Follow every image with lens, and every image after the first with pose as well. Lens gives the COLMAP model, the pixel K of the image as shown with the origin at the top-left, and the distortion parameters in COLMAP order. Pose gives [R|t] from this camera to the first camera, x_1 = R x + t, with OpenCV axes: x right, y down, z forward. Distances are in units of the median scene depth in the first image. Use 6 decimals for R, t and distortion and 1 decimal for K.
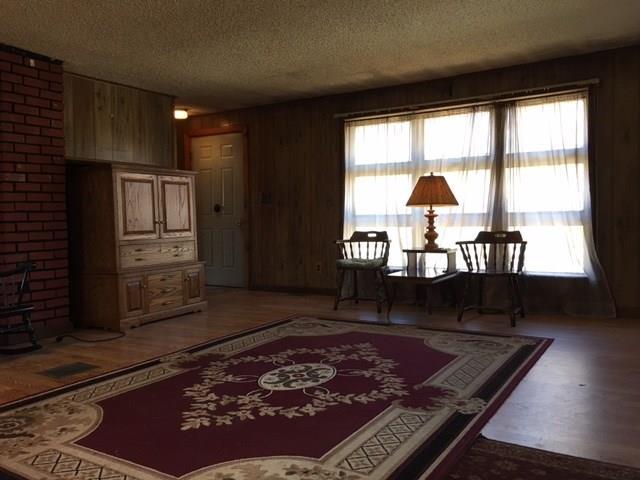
lens RADIAL K [[545.8, 0, 320.1], [0, 545.8, 242.0], [0, 0, 1]] dist [0.015028, 0.005527]
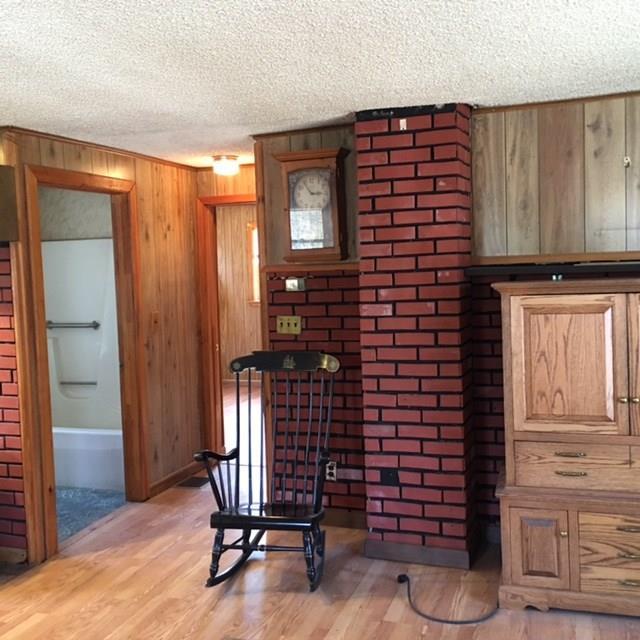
lens RADIAL K [[720.0, 0, 319.8], [0, 720.0, 316.7], [0, 0, 1]] dist [0.063516, 0.000000]
pose [[0.219428, 0.073896, -0.972826, 0.258530], [-0.011104, 0.997252, 0.073246, -0.165342], [0.975566, -0.005270, 0.219645, 0.712882]]
